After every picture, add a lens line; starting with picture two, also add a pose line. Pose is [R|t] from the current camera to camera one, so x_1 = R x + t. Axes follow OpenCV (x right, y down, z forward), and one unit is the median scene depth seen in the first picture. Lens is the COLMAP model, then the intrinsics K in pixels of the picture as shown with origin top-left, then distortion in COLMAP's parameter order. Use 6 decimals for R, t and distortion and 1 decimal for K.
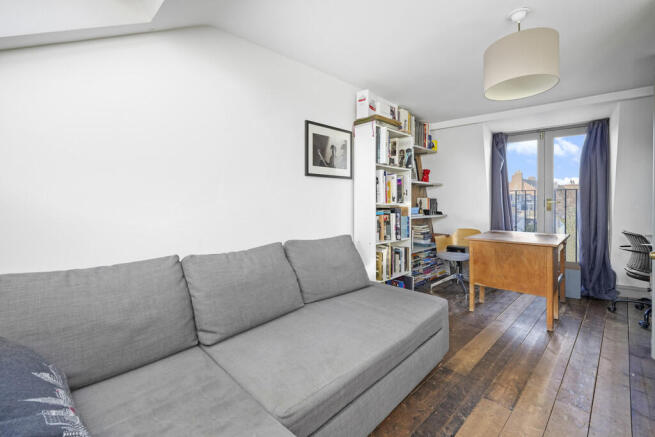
lens RADIAL K [[272.5, 0, 329.2], [0, 272.5, 197.5], [0, 0, 1]] dist [-0.000743, 0.000015]
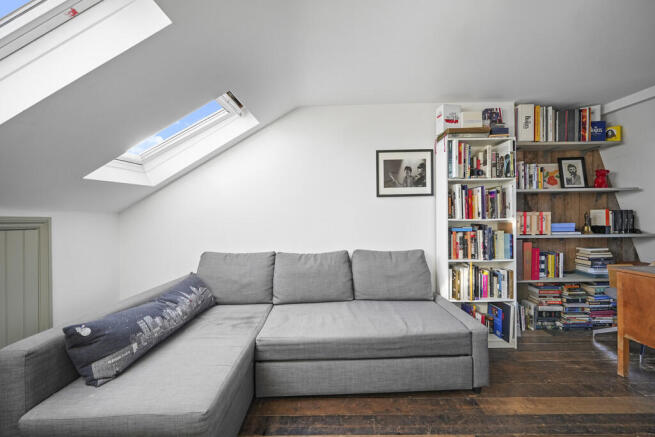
lens RADIAL K [[262.0, 0, 329.7], [0, 262.0, 209.9], [0, 0, 1]] dist [-0.000259, 0.000062]
pose [[0.723154, -0.035780, -0.689759, 0.482025], [0.027096, 0.999358, -0.023432, -0.001700], [0.690155, -0.001745, 0.723659, 0.023922]]
